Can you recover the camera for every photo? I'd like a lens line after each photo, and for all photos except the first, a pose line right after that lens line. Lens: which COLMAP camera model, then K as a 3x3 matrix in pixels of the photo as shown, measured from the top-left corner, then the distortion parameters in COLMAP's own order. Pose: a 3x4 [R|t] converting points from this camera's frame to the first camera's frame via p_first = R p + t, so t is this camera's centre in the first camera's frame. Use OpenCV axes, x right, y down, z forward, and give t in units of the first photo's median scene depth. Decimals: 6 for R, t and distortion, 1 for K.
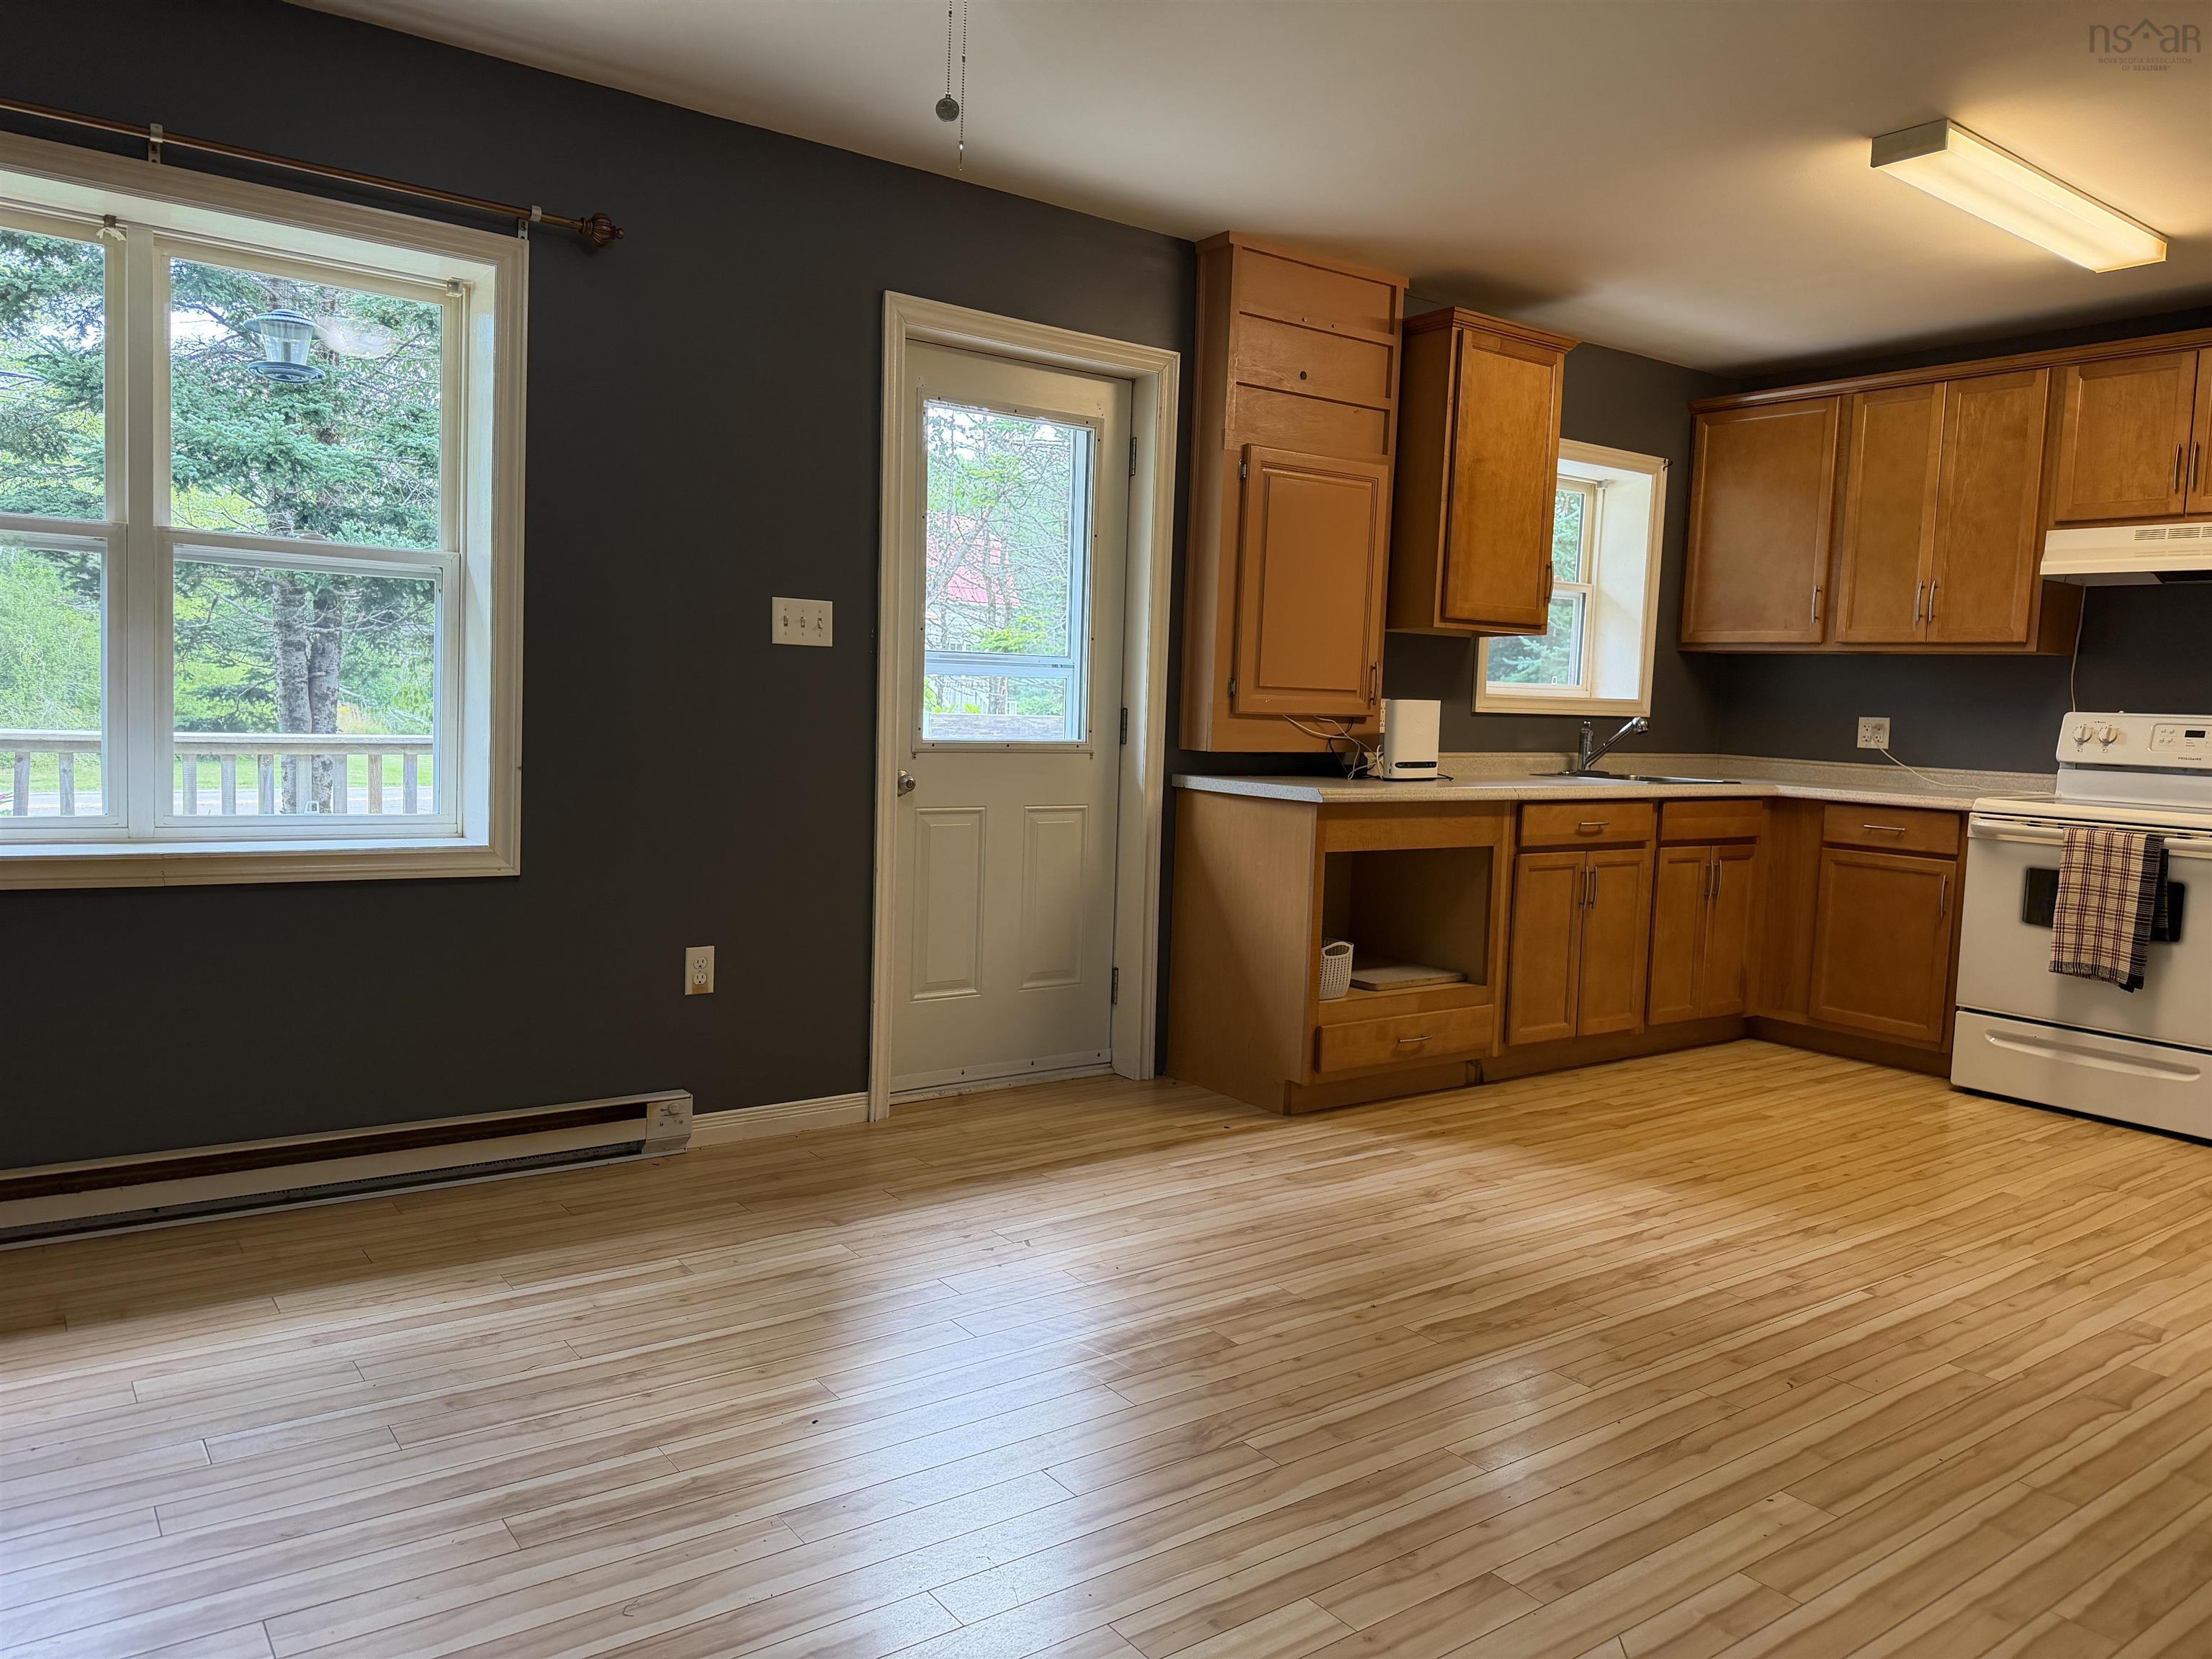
lens RADIAL K [[1556.2, 0, 1095.1], [0, 1556.2, 825.3], [0, 0, 1]] dist [0.035951, -0.019075]
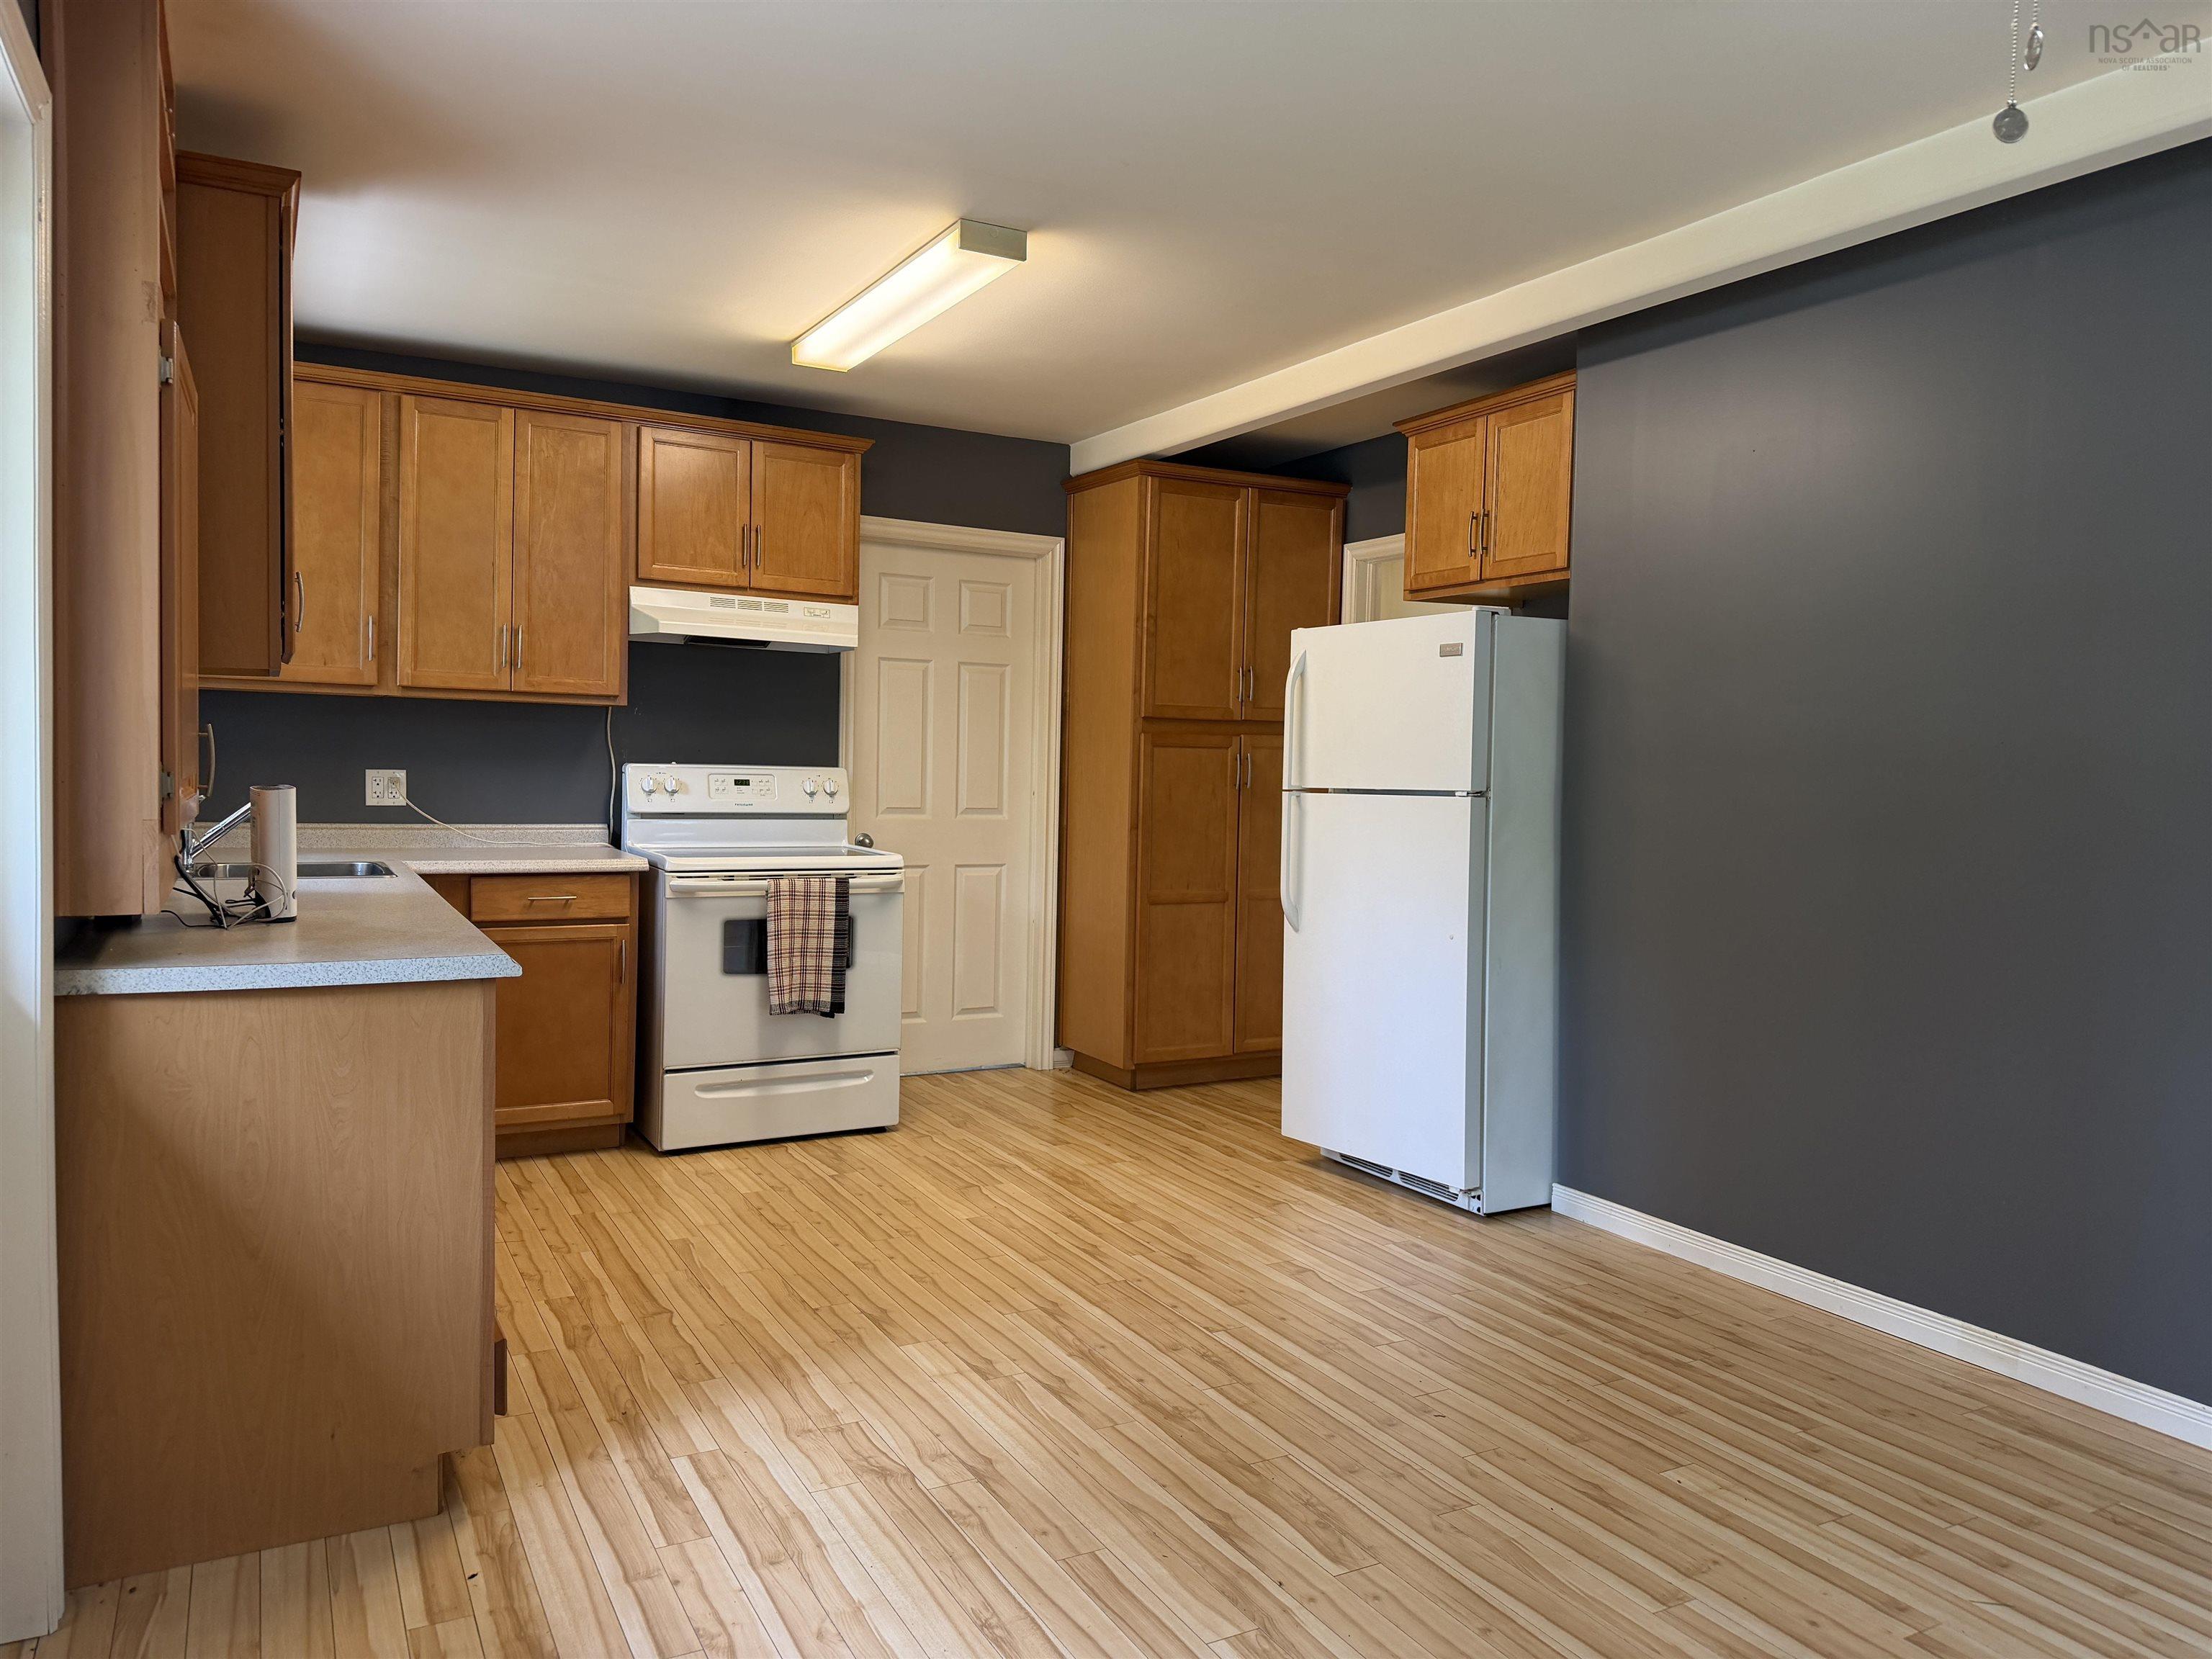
lens RADIAL K [[1556.2, 0, 1091.3], [0, 1556.2, 835.1], [0, 0, 1]] dist [0.035951, -0.019075]
pose [[0.127304, -0.083806, 0.988317, -0.413455], [0.062950, 0.995098, 0.076273, -0.098935], [-0.989864, 0.052505, 0.131956, 0.671154]]
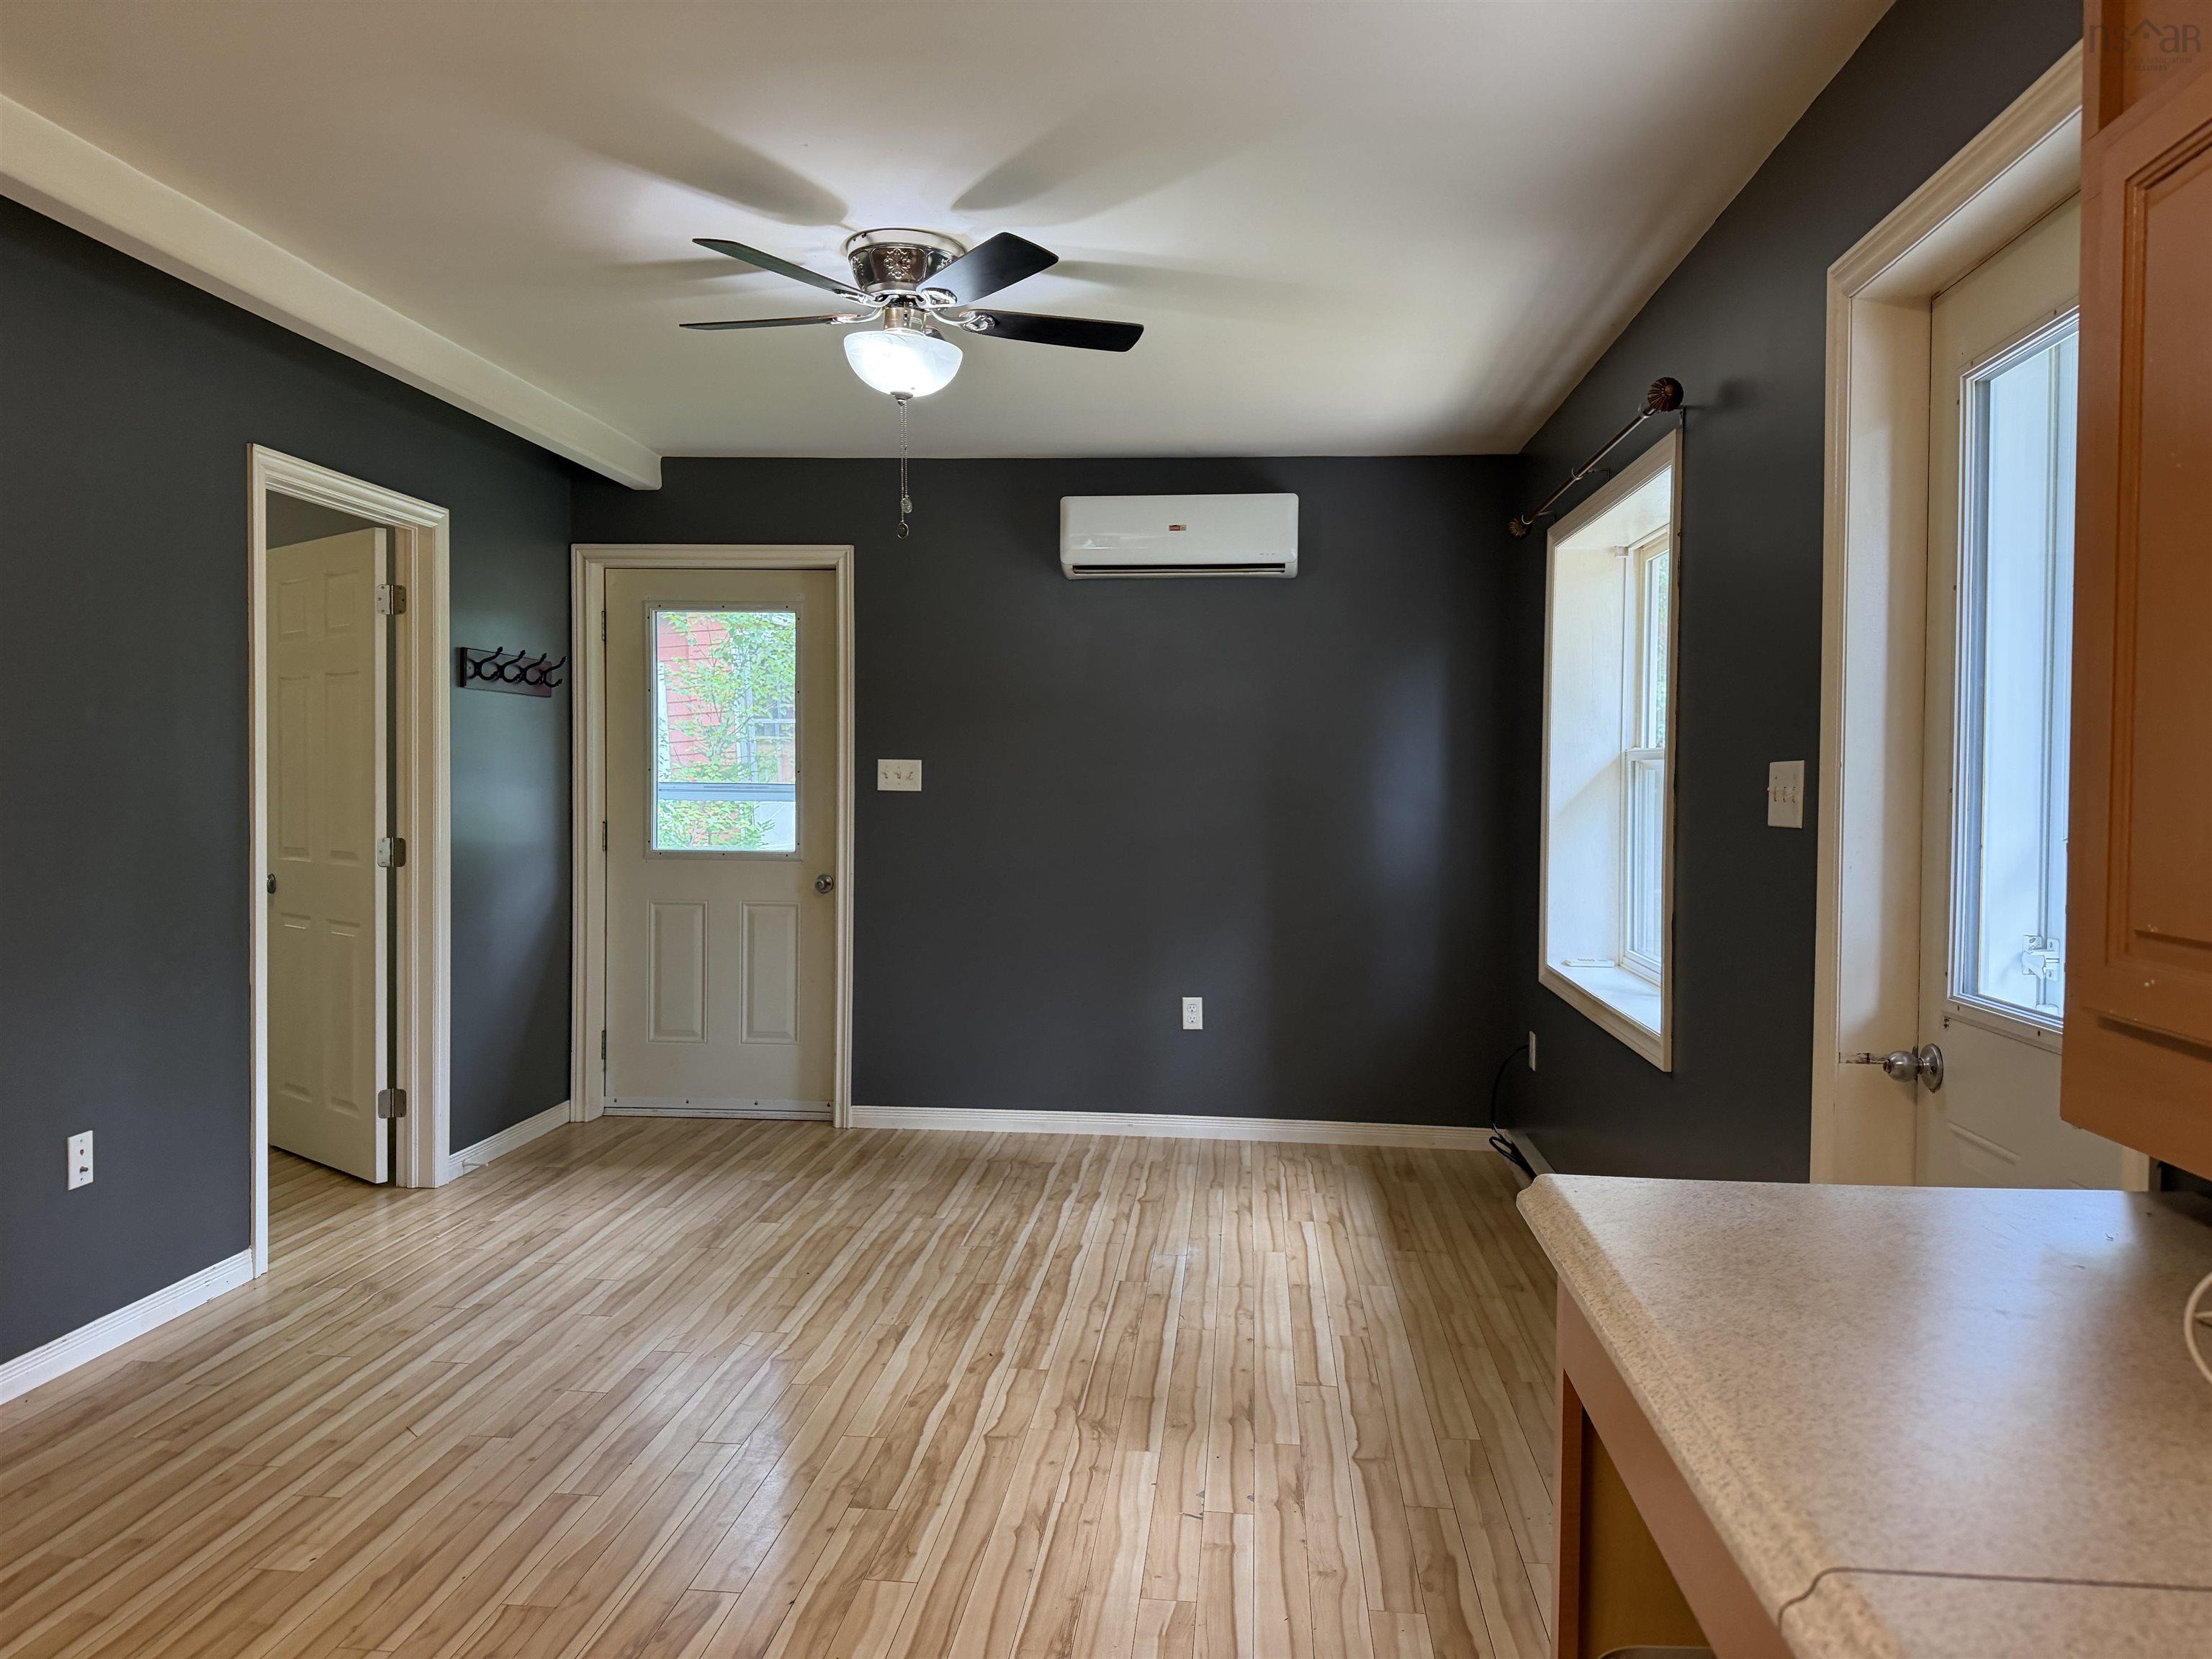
lens RADIAL K [[1556.2, 0, 1106.8], [0, 1556.2, 814.4], [0, 0, 1]] dist [0.035951, -0.019075]
pose [[-0.659409, -0.022802, -0.751439, 0.490883], [-0.093197, 0.994309, 0.051612, -0.119312], [0.745985, 0.104065, -0.657781, 1.132580]]
